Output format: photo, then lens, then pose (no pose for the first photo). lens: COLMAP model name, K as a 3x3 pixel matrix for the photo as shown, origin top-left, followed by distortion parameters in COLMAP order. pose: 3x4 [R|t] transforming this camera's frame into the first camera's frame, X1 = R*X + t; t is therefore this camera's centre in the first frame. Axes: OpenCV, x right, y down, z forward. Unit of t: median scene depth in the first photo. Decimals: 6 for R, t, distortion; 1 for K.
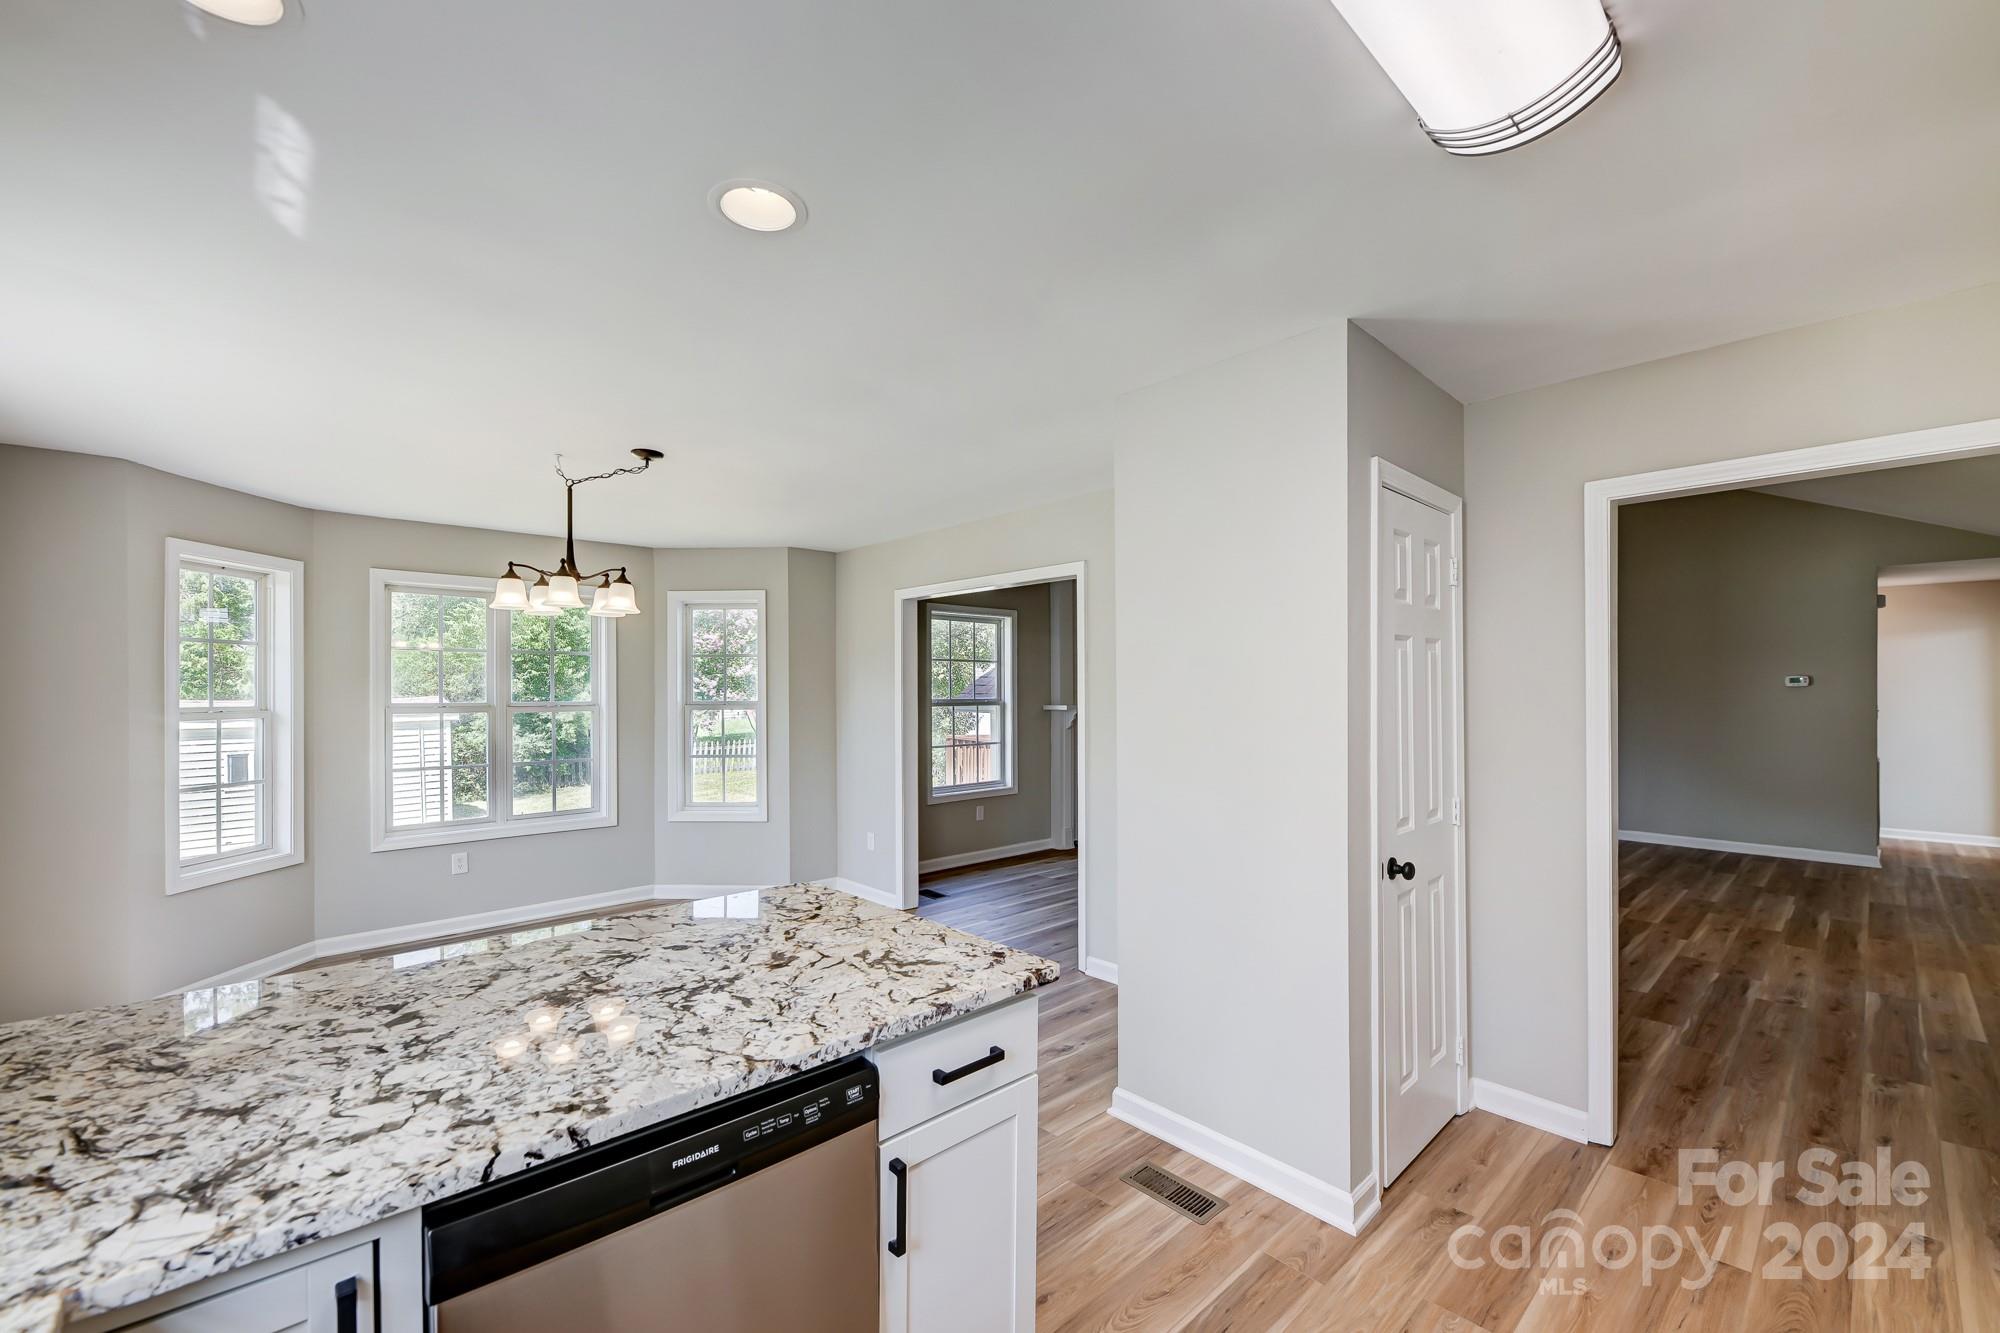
lens RADIAL K [[812.4, 0, 1006.1], [0, 812.4, 690.1], [0, 0, 1]] dist [0.013677, -0.009901]
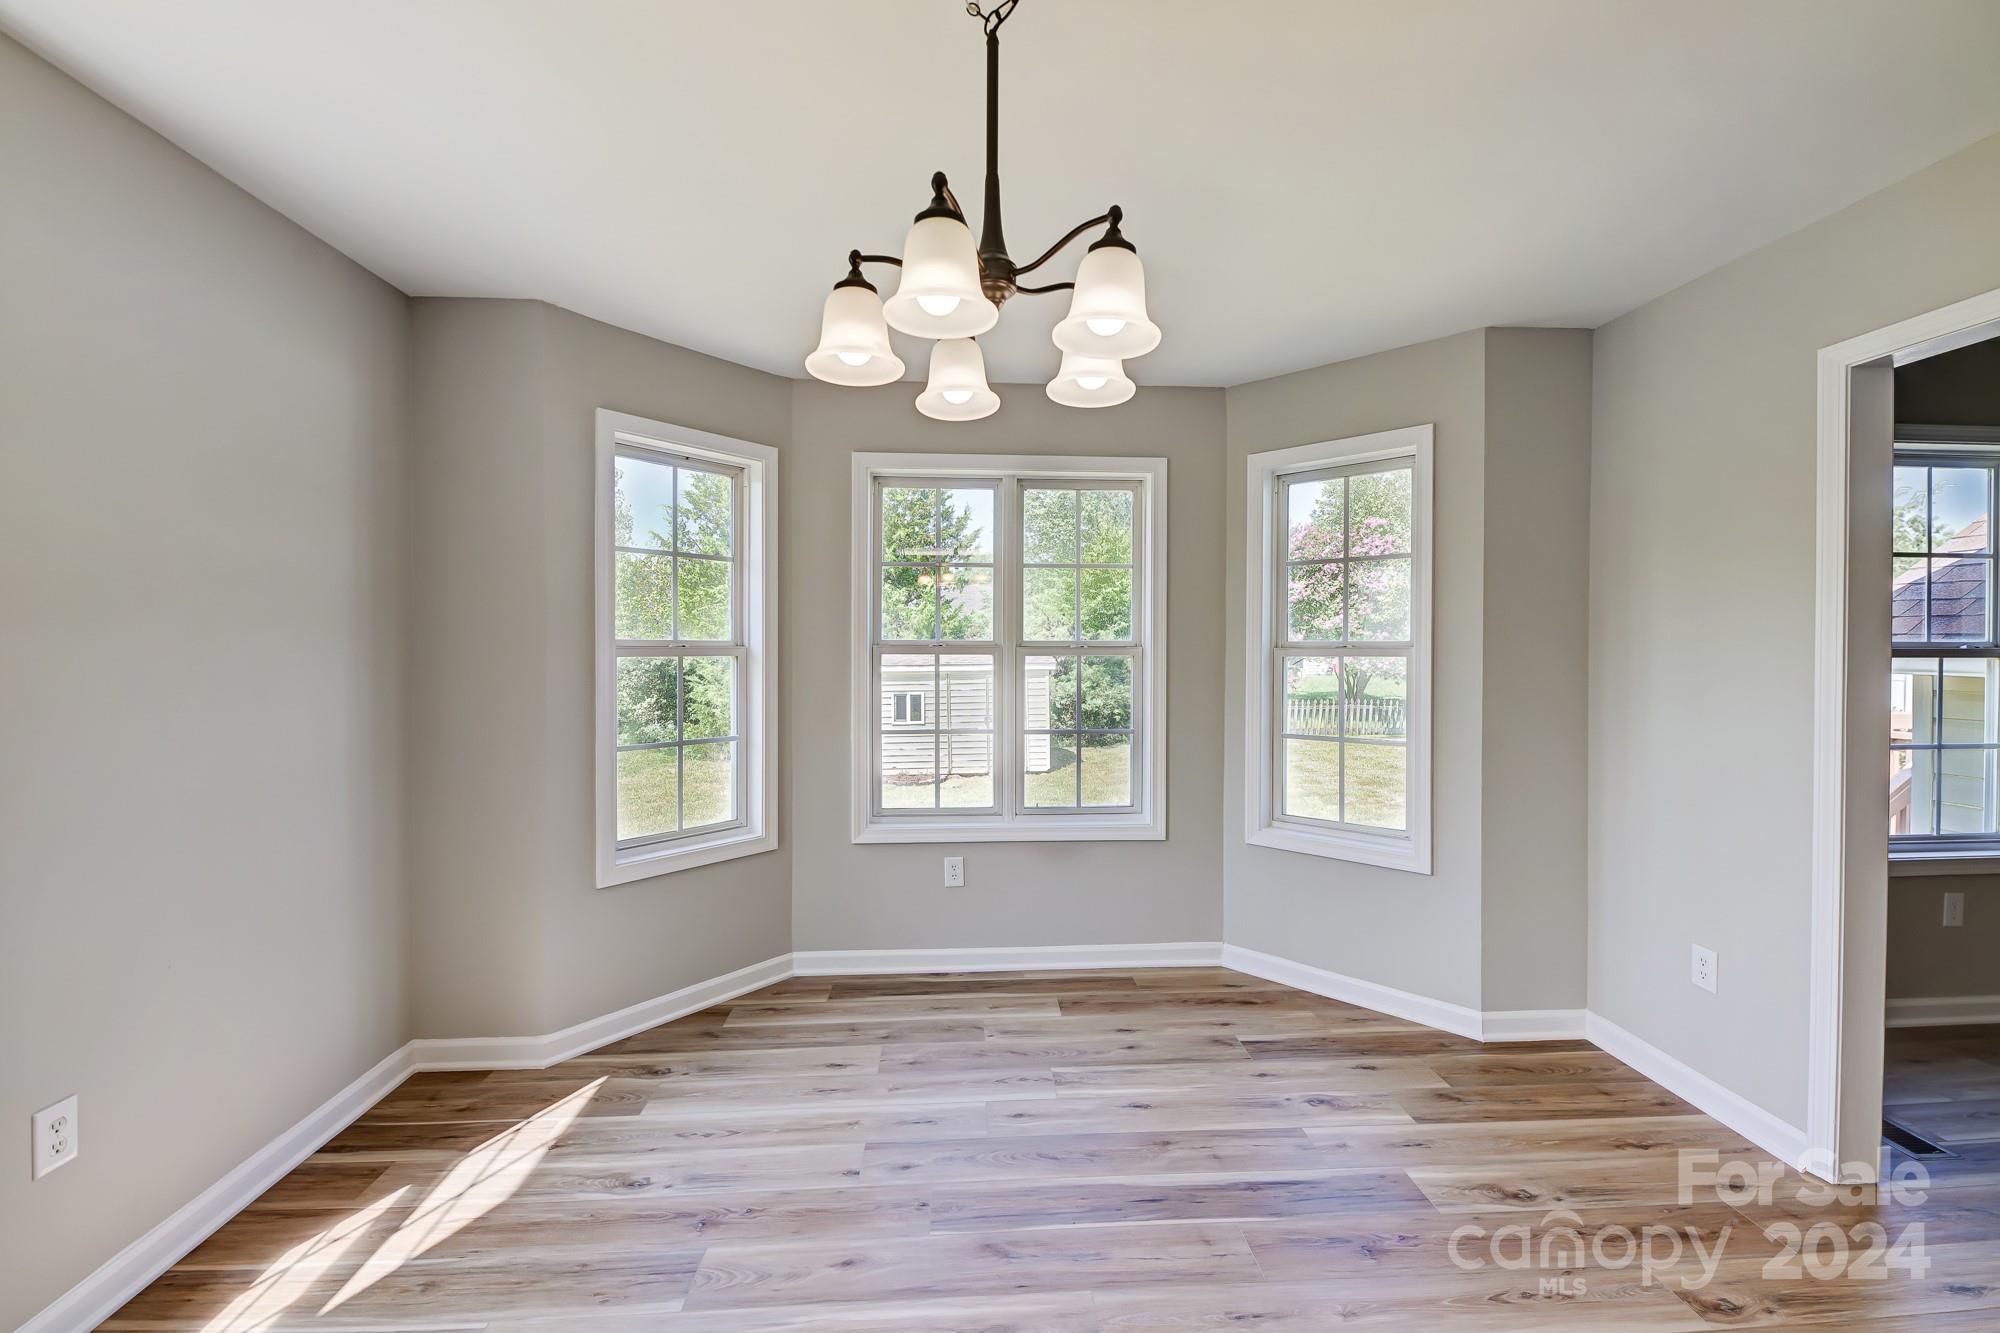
lens RADIAL K [[806.6, 0, 1002.4], [0, 806.6, 656.1], [0, 0, 1]] dist [0.014357, -0.009356]
pose [[0.769685, 0.010978, -0.638330, -0.360250], [-0.003556, 0.999910, 0.012909, 0.037226], [0.638414, -0.007666, 0.769655, 0.883115]]
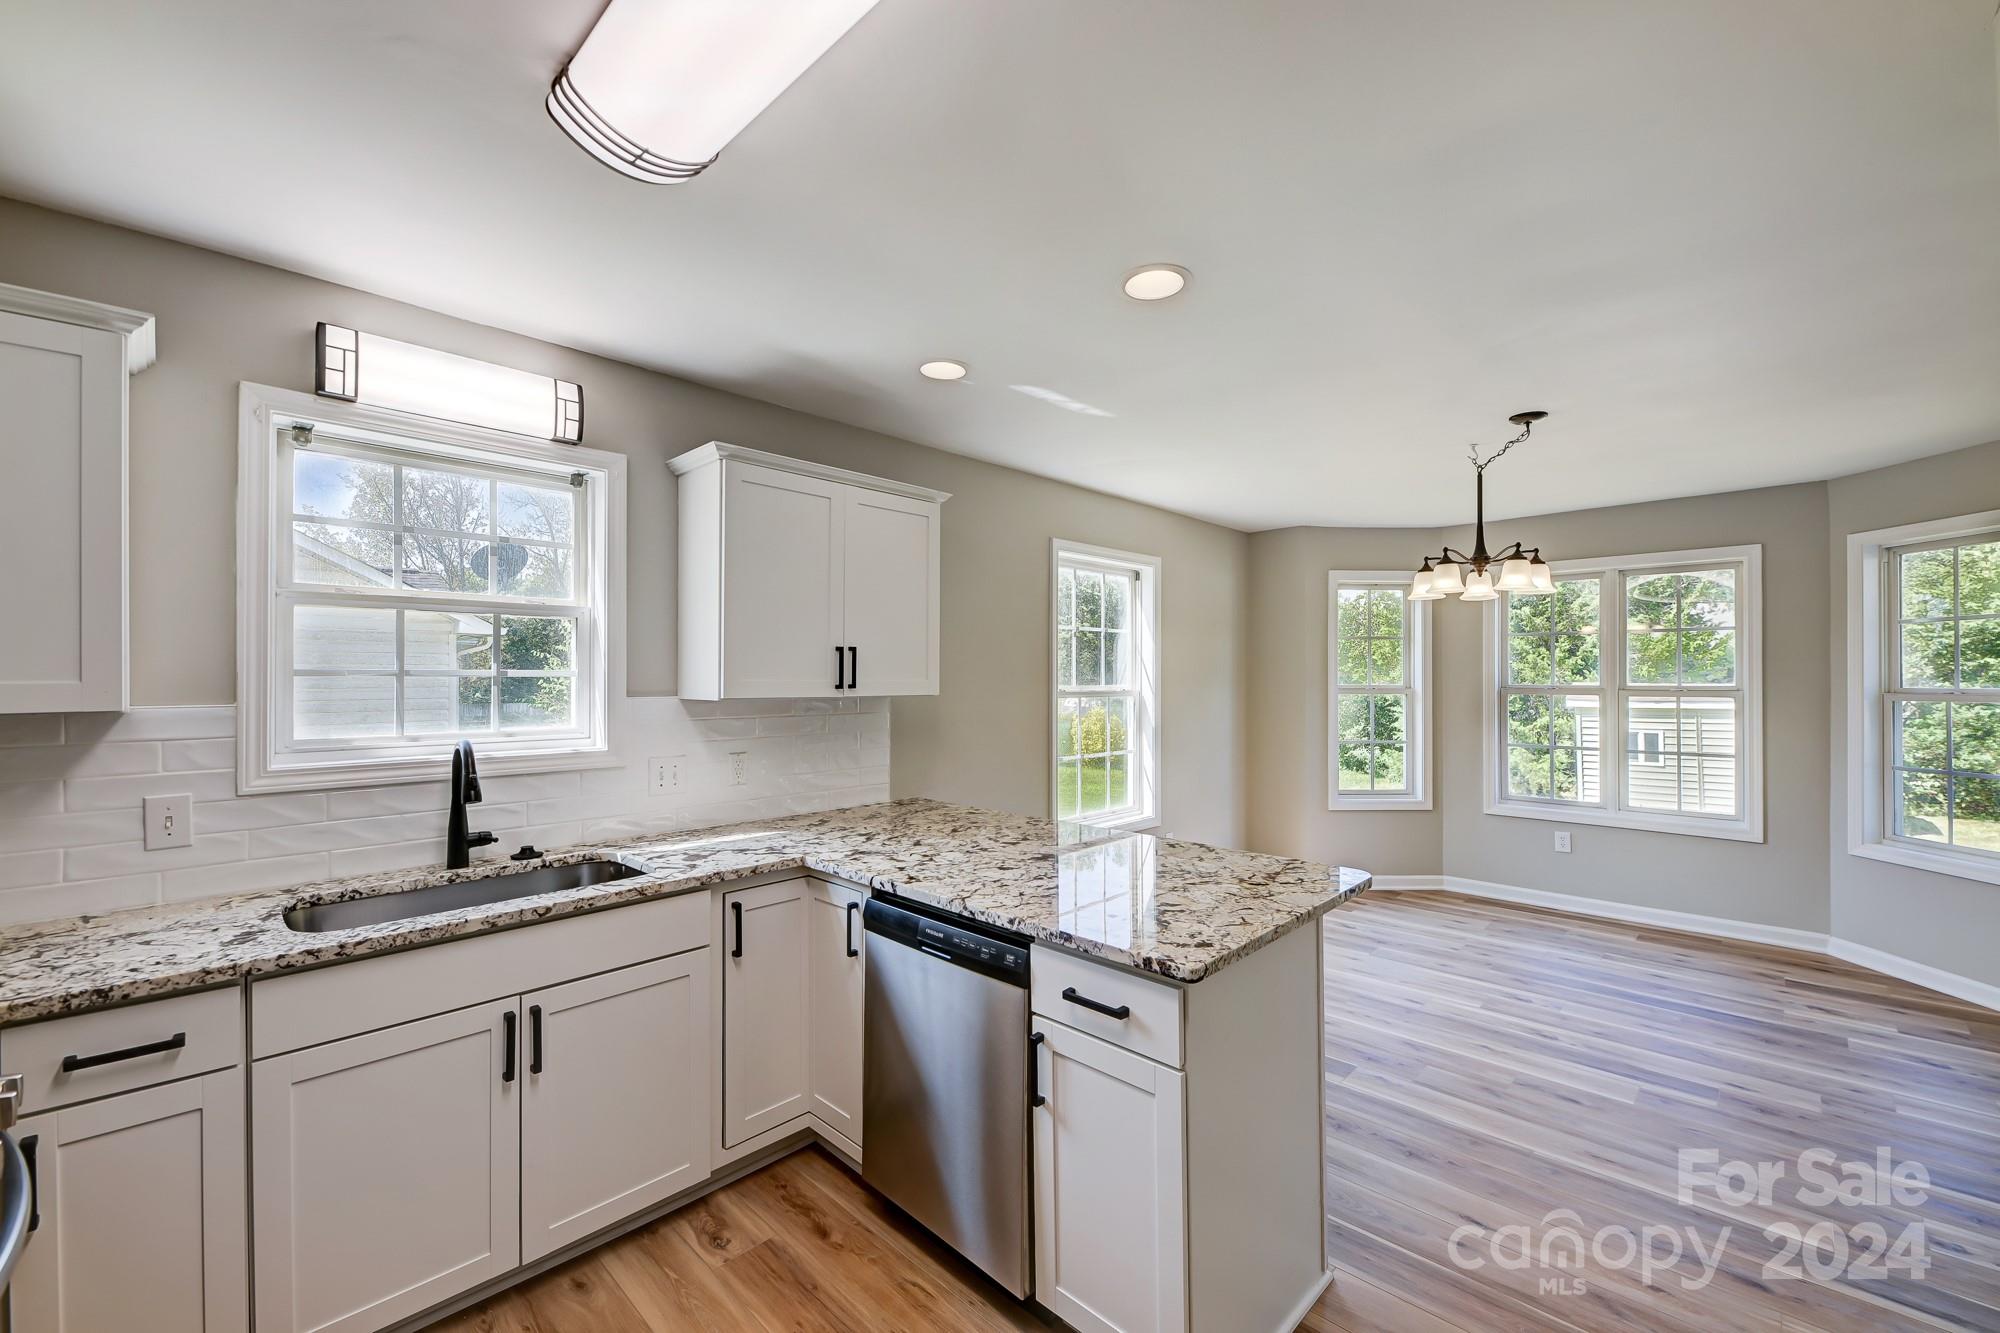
lens RADIAL K [[805.6, 0, 987.3], [0, 805.6, 670.4], [0, 0, 1]] dist [0.010765, -0.007782]
pose [[0.036063, -0.005234, -0.999336, 0.560404], [0.000743, 0.999986, -0.005211, 0.004057], [0.999349, -0.000555, 0.036067, 0.427373]]
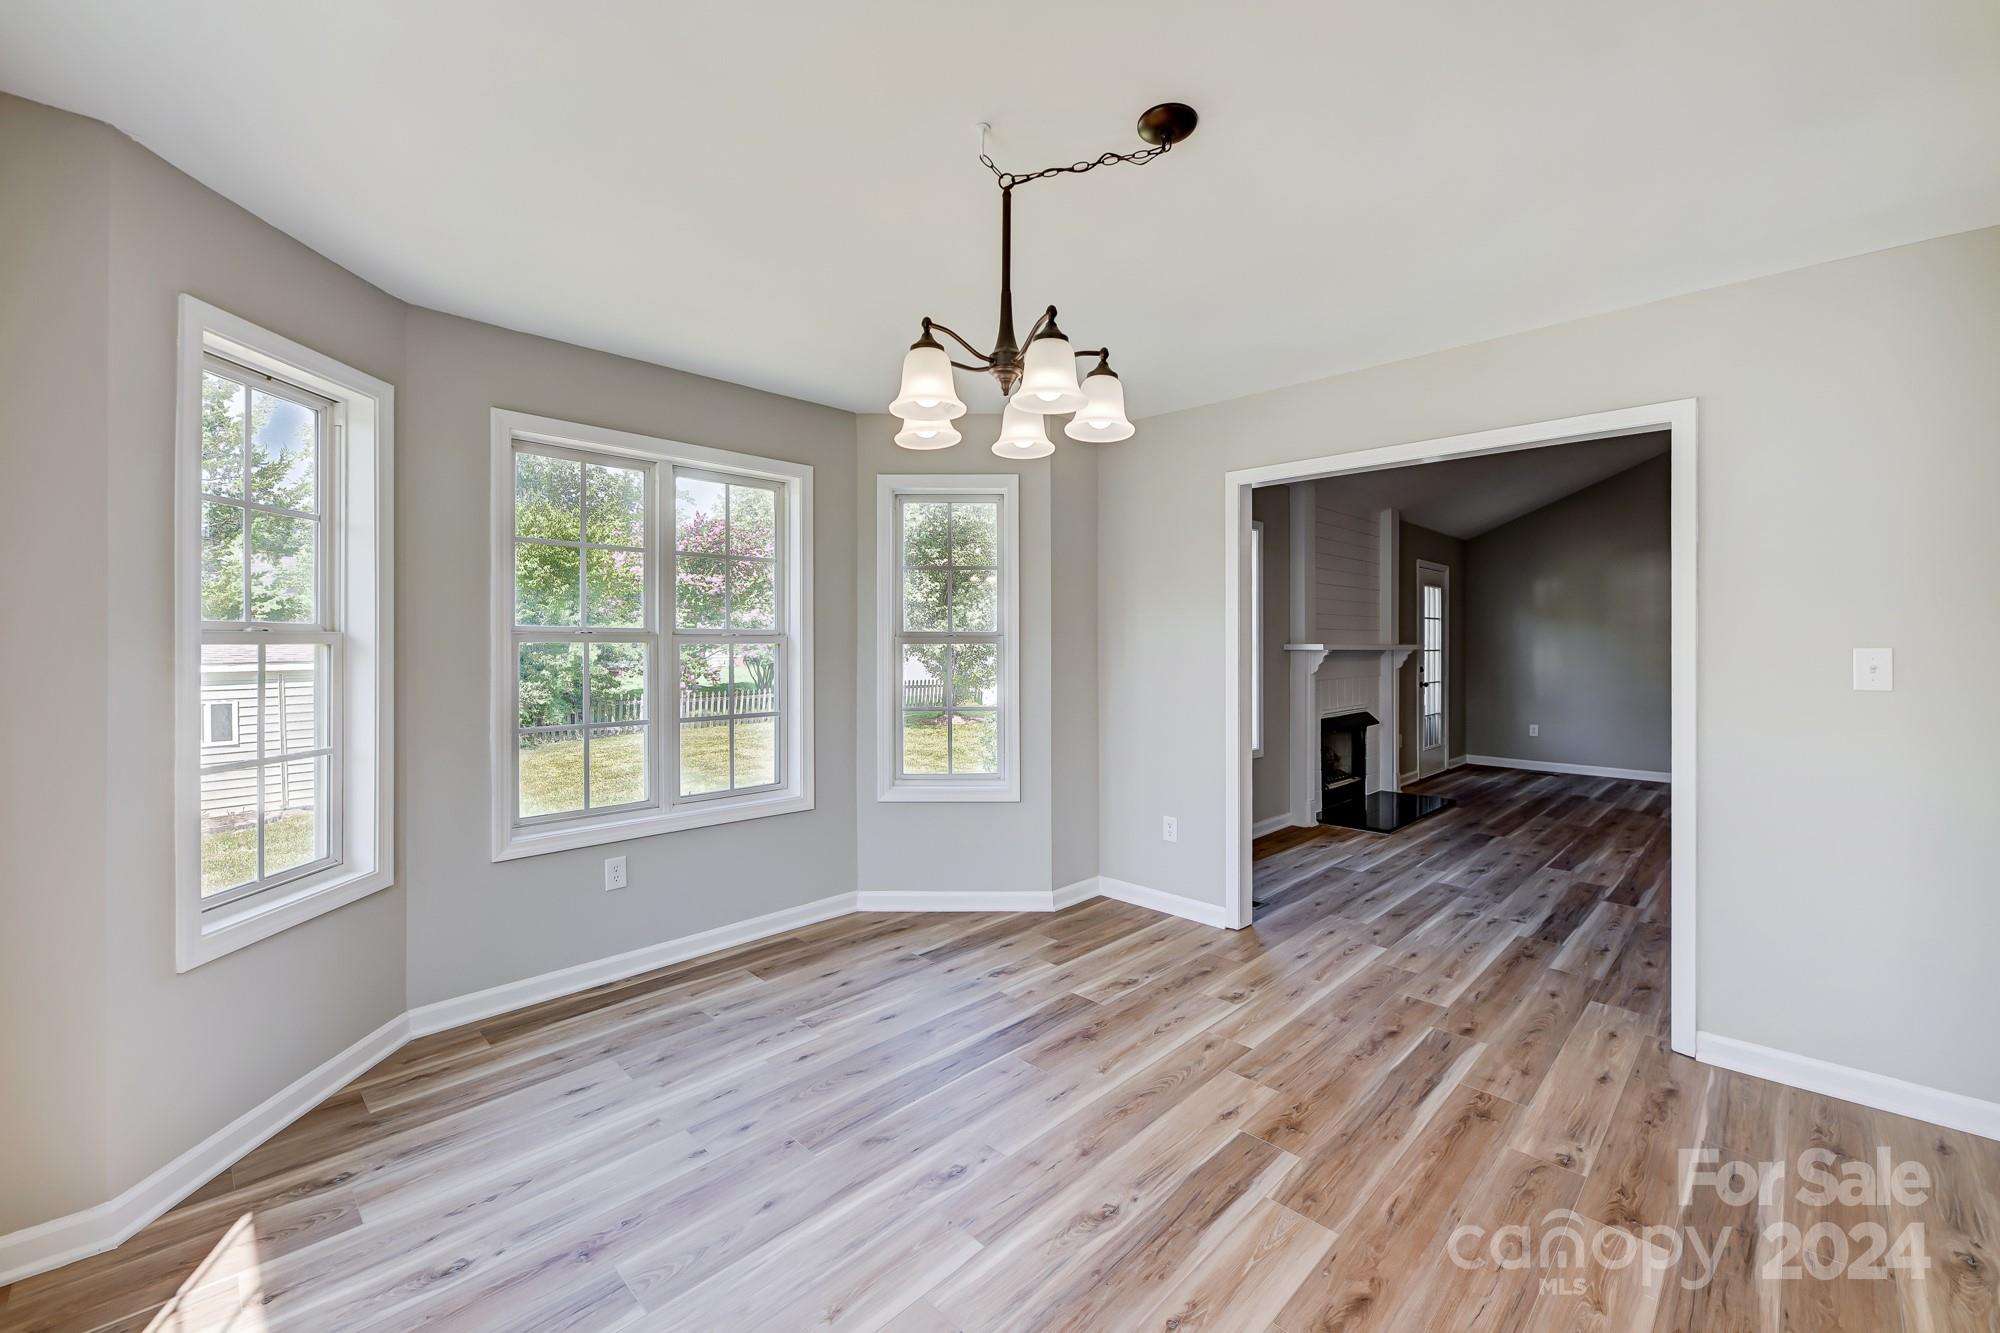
lens RADIAL K [[811.1, 0, 1007.6], [0, 811.1, 643.0], [0, 0, 1]] dist [0.015370, -0.009866]
pose [[0.998933, 0.004911, 0.045917, -0.687389], [-0.005007, 0.999985, 0.001988, 0.046117], [-0.045906, -0.002216, 0.998943, 0.596496]]
